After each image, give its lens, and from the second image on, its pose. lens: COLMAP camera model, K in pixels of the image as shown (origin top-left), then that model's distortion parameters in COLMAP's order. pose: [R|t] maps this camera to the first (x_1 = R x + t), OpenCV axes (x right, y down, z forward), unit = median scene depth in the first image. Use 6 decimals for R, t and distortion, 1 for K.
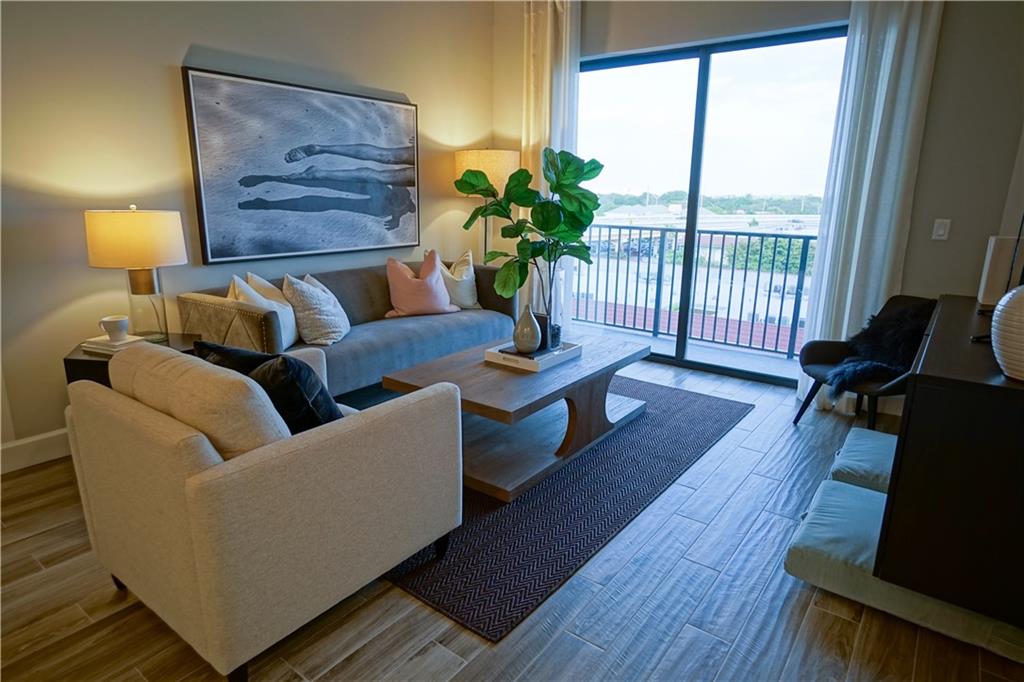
lens RADIAL K [[590.8, 0, 512.0], [0, 590.8, 341.0], [0, 0, 1]] dist [0.004114, 0.002801]
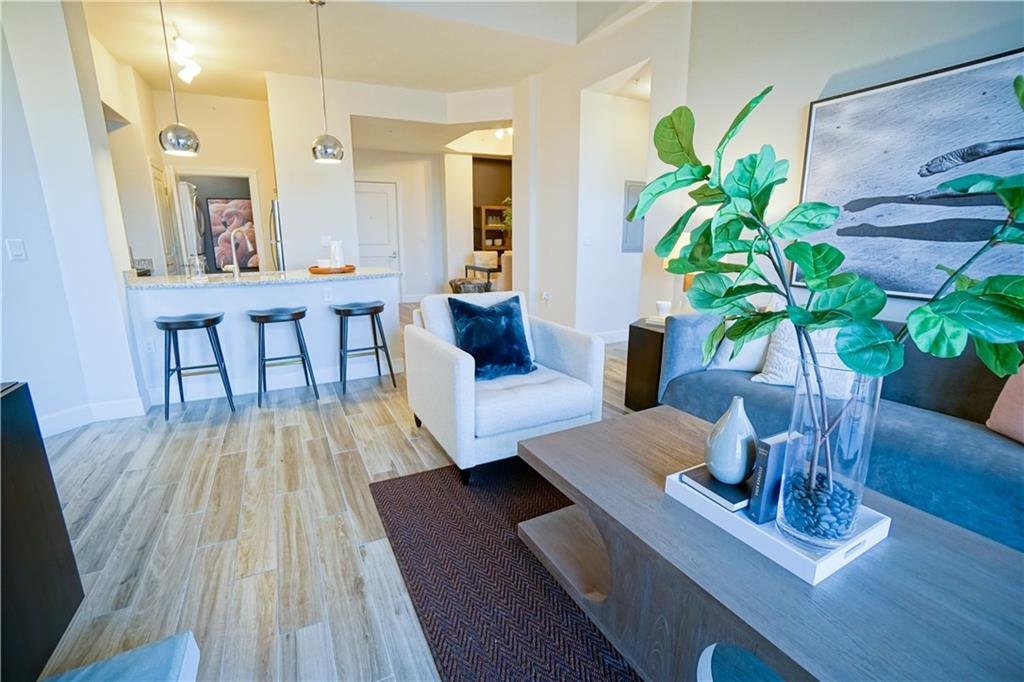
lens RADIAL K [[460.0, 0, 512.0], [0, 460.0, 341.0], [0, 0, 1]] dist [-0.061967, 0.024660]
pose [[-0.442102, 0.193976, -0.875739, 0.420546], [-0.222449, 0.922124, 0.316551, -0.175709], [0.868943, 0.334755, -0.364523, 0.853249]]
